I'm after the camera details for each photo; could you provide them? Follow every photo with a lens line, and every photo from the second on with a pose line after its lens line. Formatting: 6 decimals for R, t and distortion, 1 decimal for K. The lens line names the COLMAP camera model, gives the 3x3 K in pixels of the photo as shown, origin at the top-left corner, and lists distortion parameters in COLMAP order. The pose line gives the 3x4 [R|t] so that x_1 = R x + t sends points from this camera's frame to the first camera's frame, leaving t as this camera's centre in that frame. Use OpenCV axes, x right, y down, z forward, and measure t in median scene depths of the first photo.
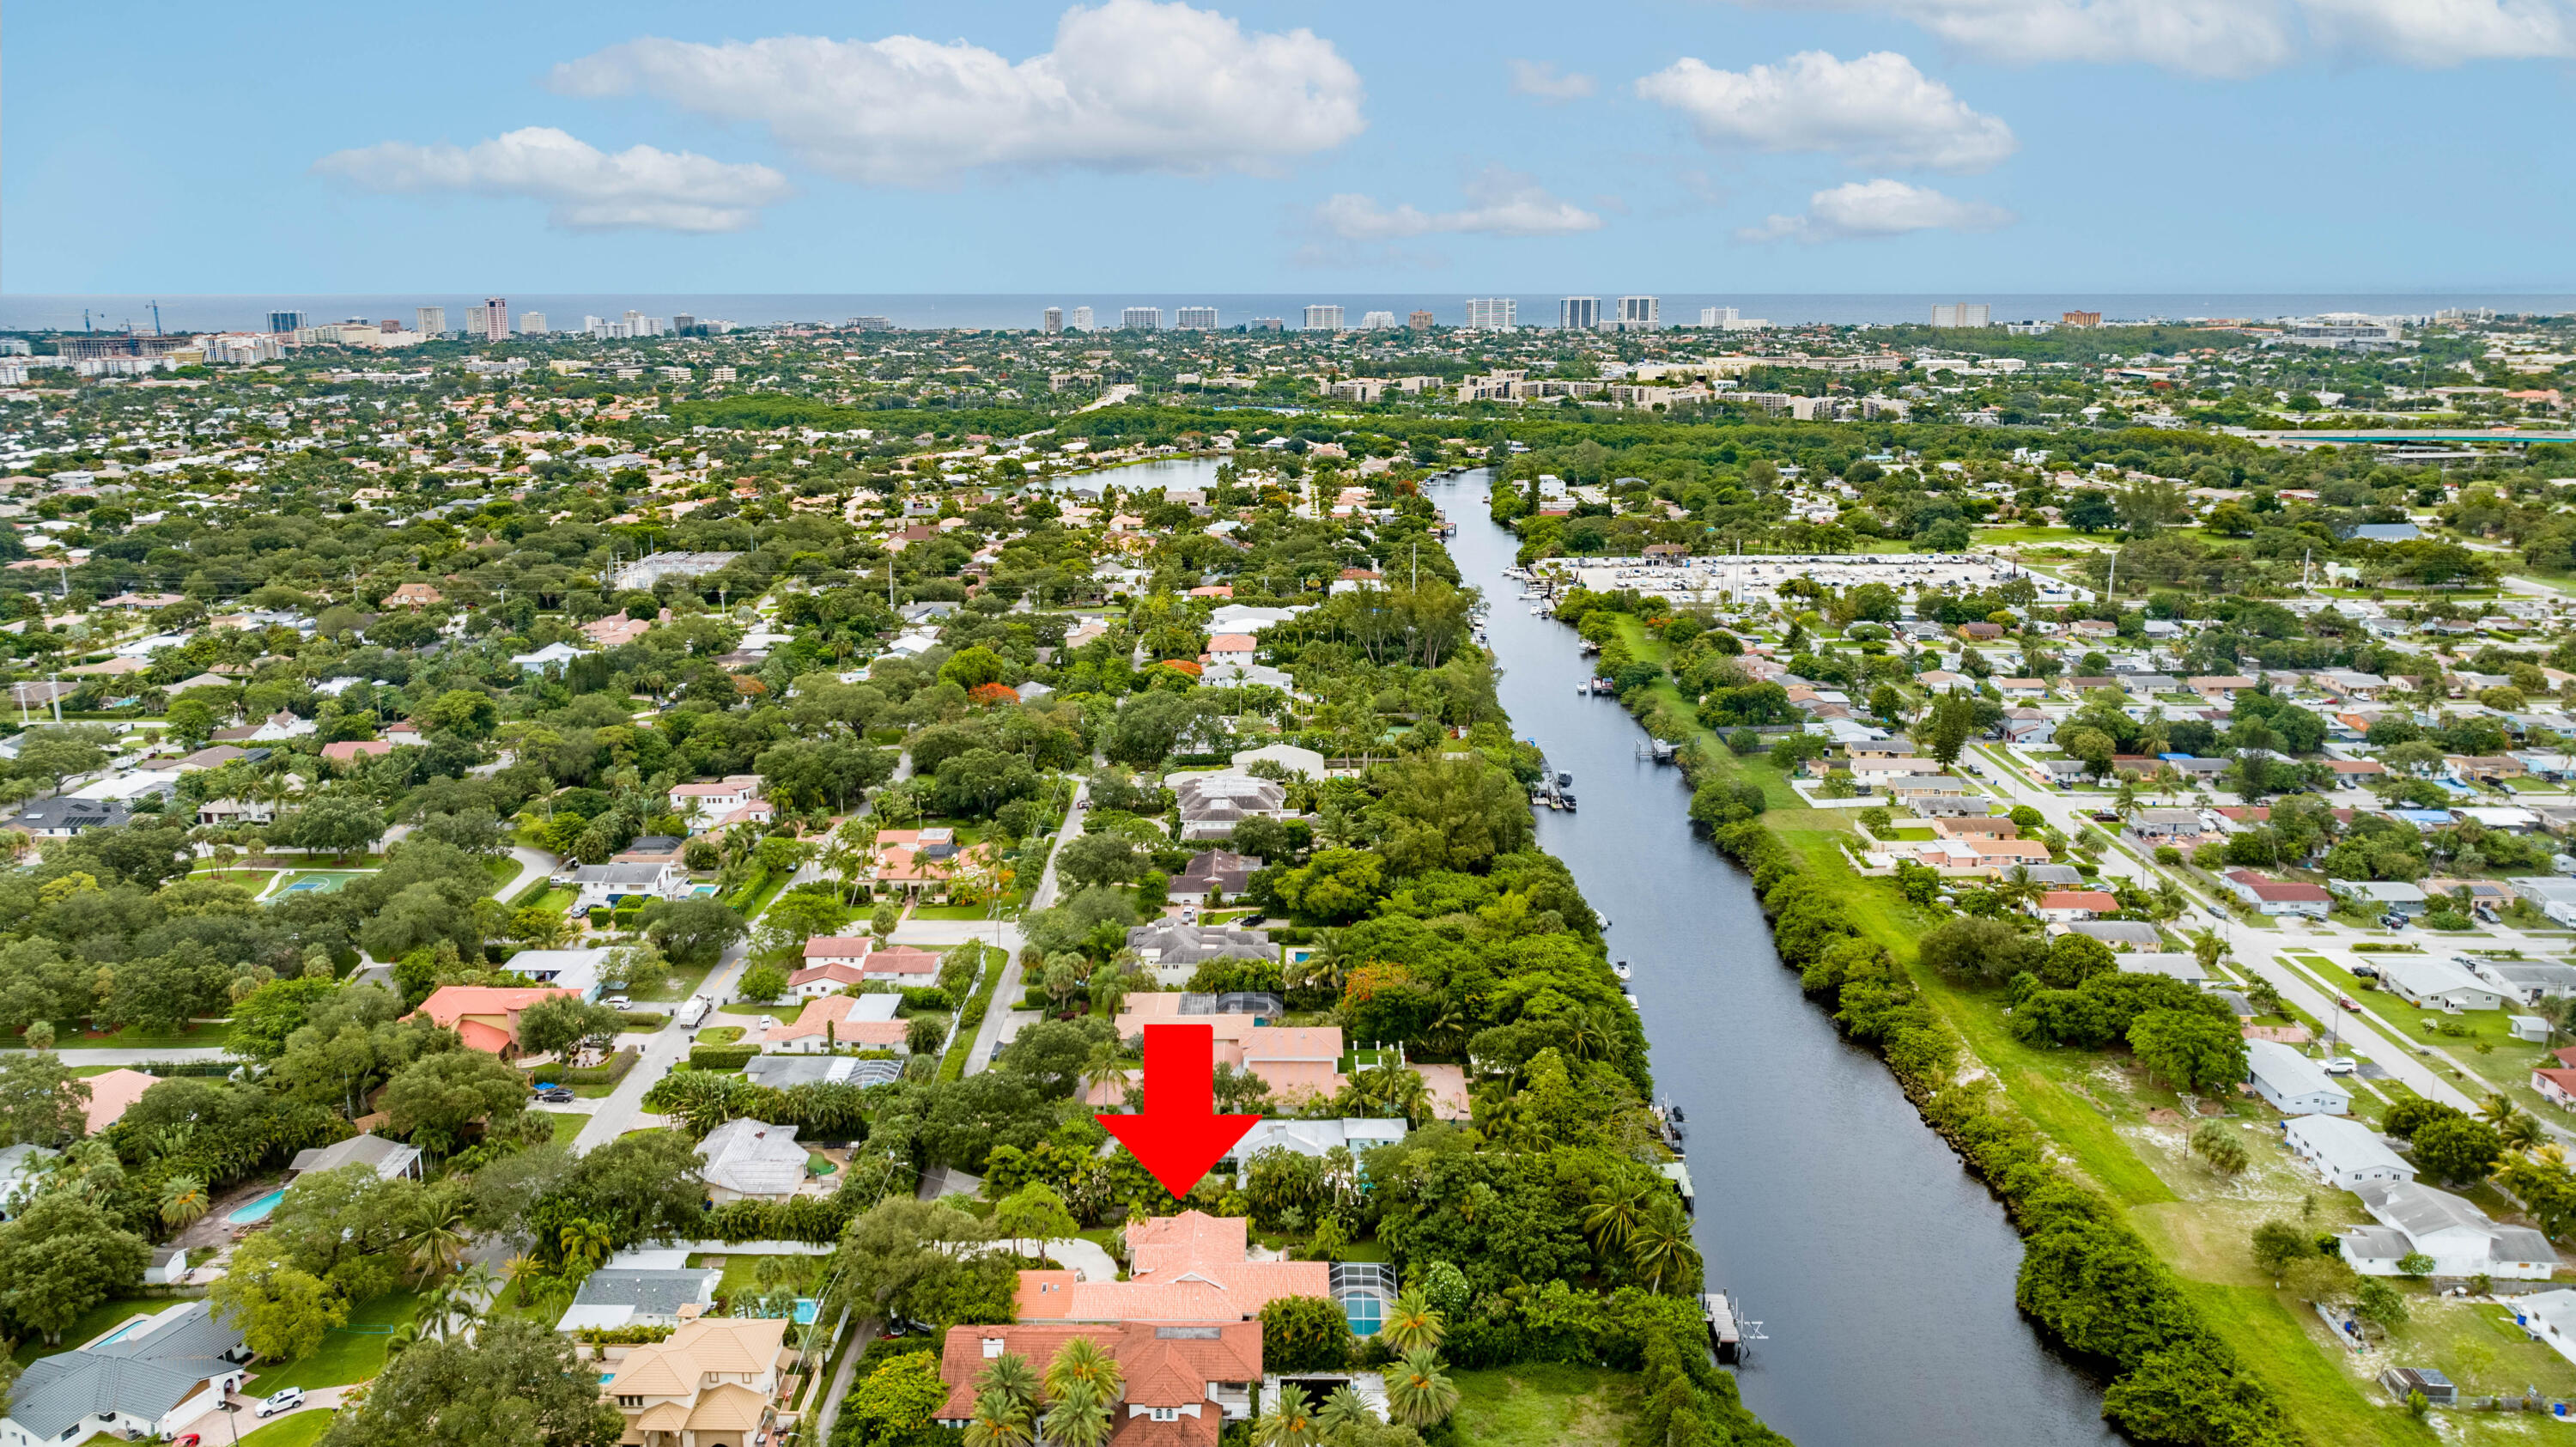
lens RADIAL K [[1819.6, 0, 1210.2], [0, 1819.6, 710.8], [0, 0, 1]] dist [-0.008799, 0.009214]
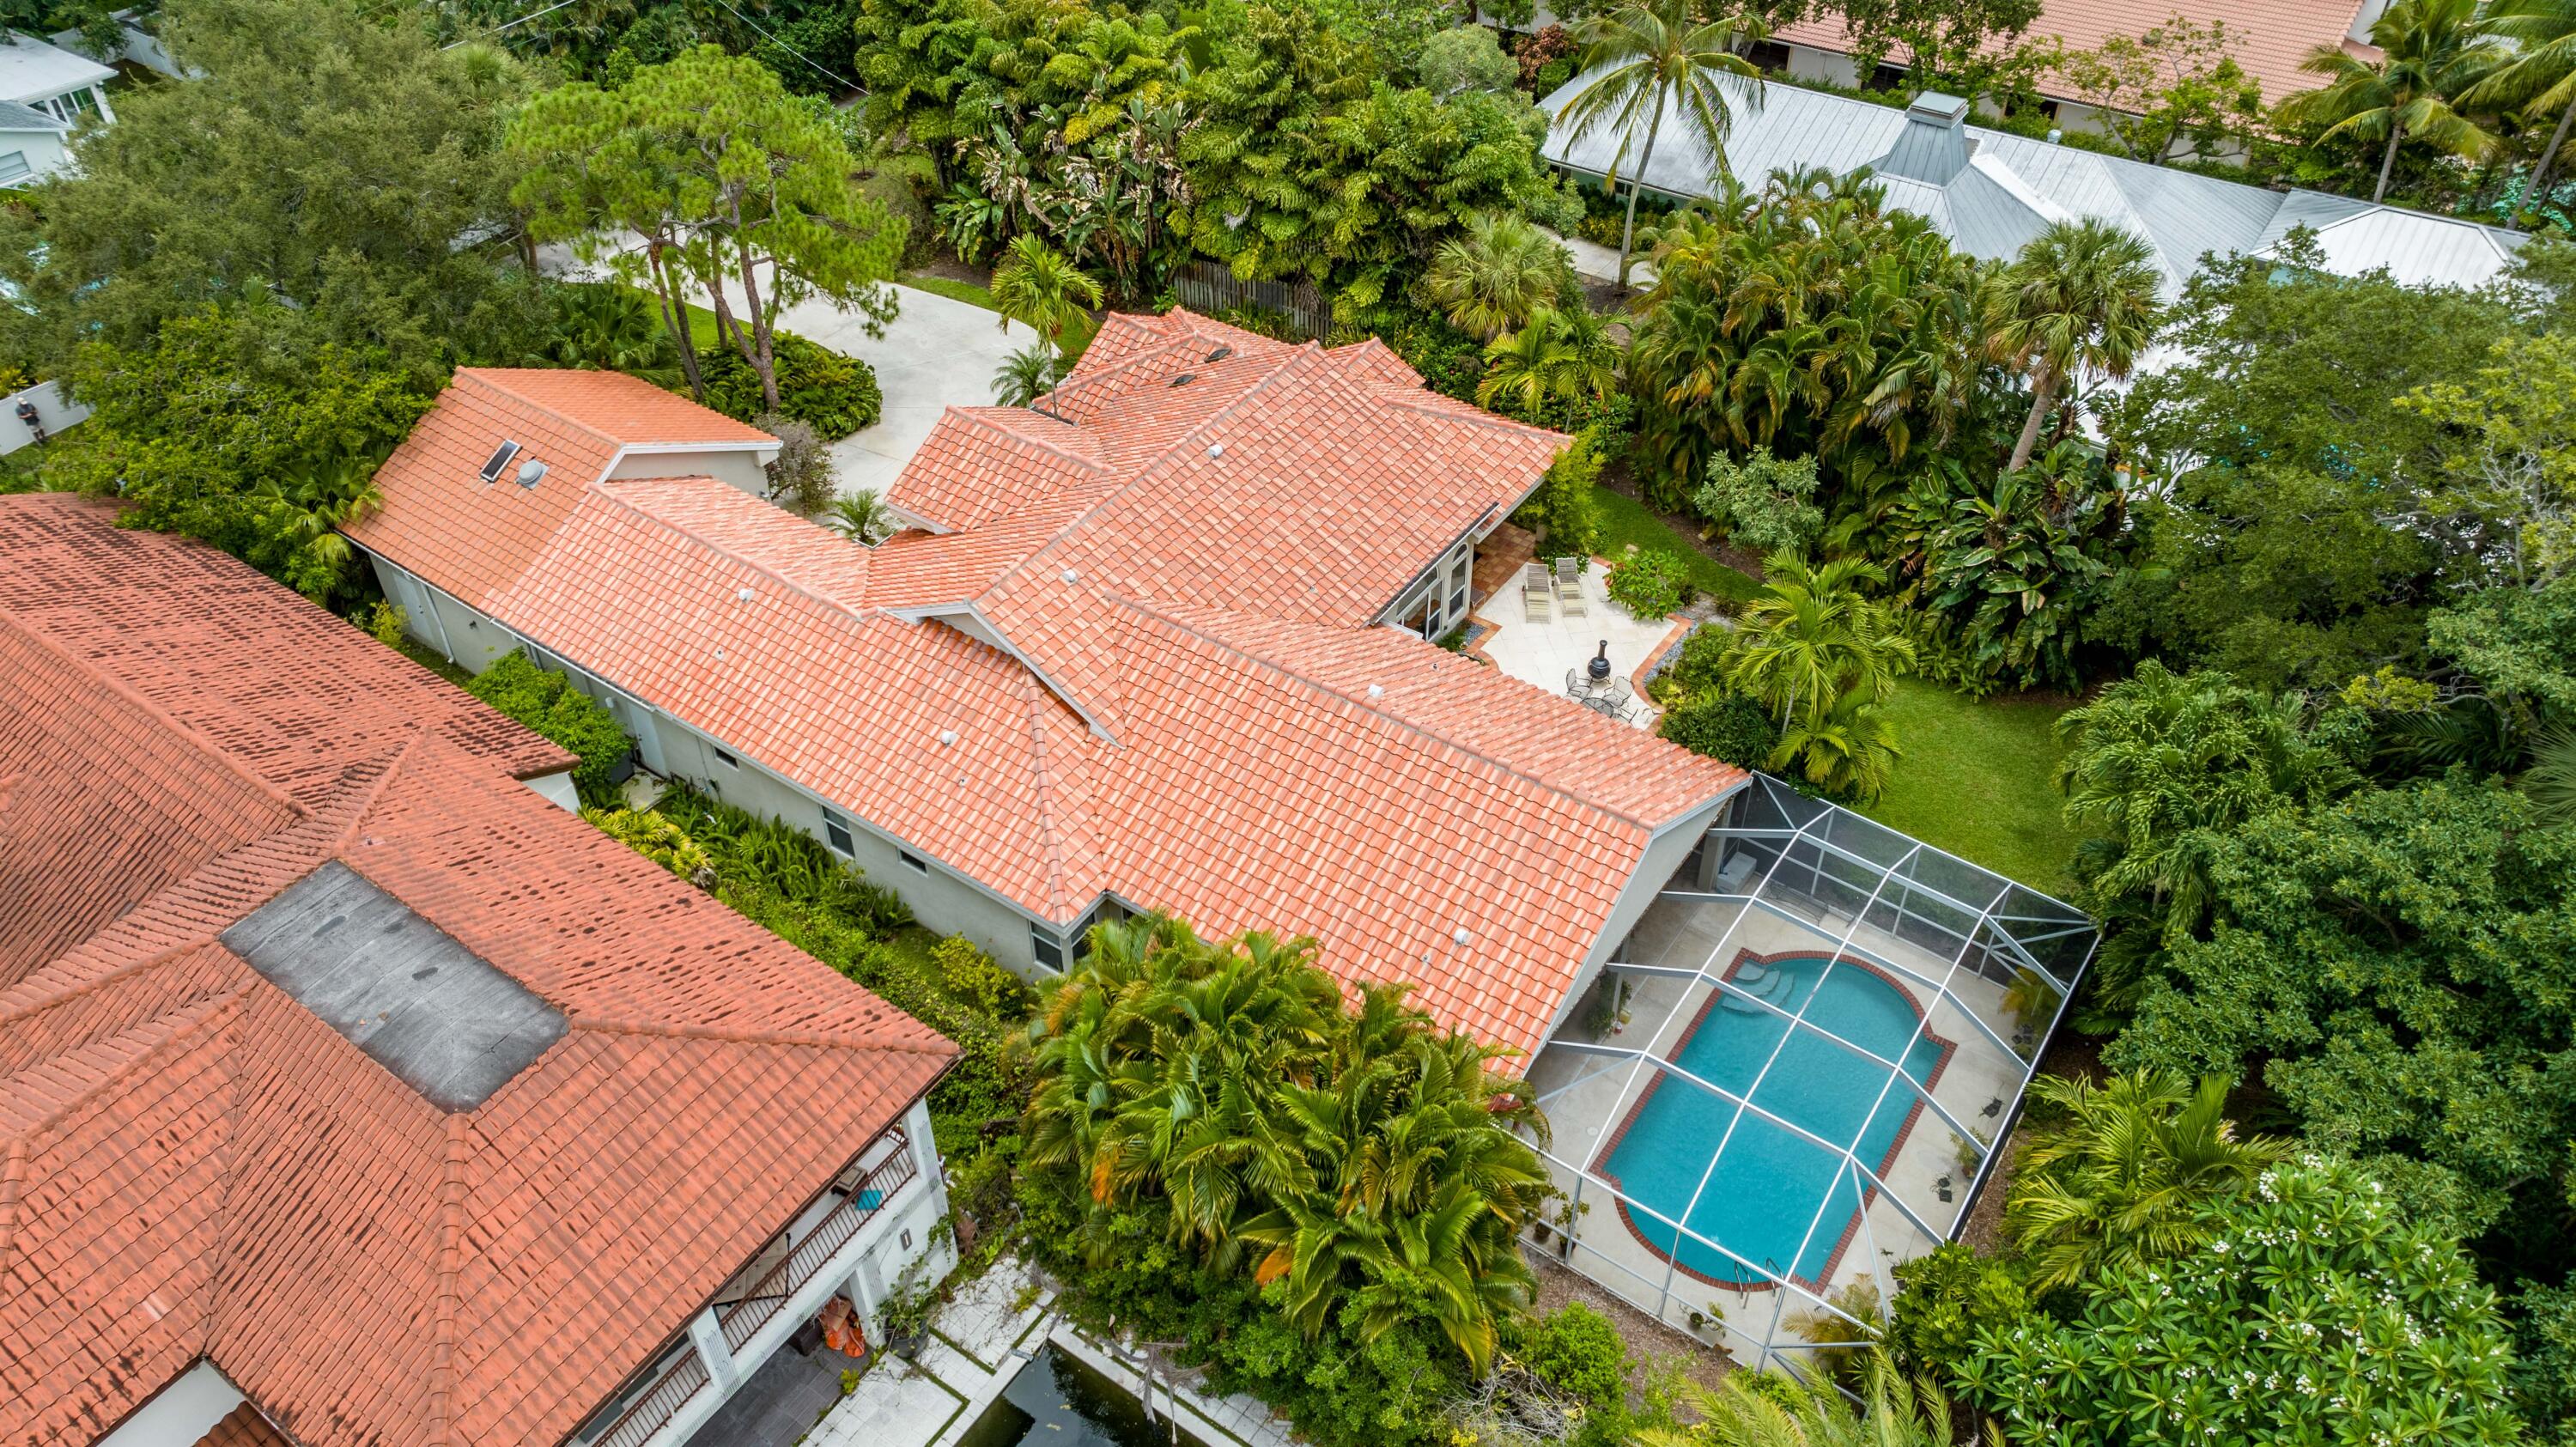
lens RADIAL K [[1819.6, 0, 1210.2], [0, 1819.6, 710.8], [0, 0, 1]] dist [-0.008799, 0.009214]
pose [[0.828228, 0.357516, -0.431532, 0.094455], [-0.109286, 0.858316, 0.501349, 0.199830], [0.549632, -0.368071, 0.749953, 0.795683]]
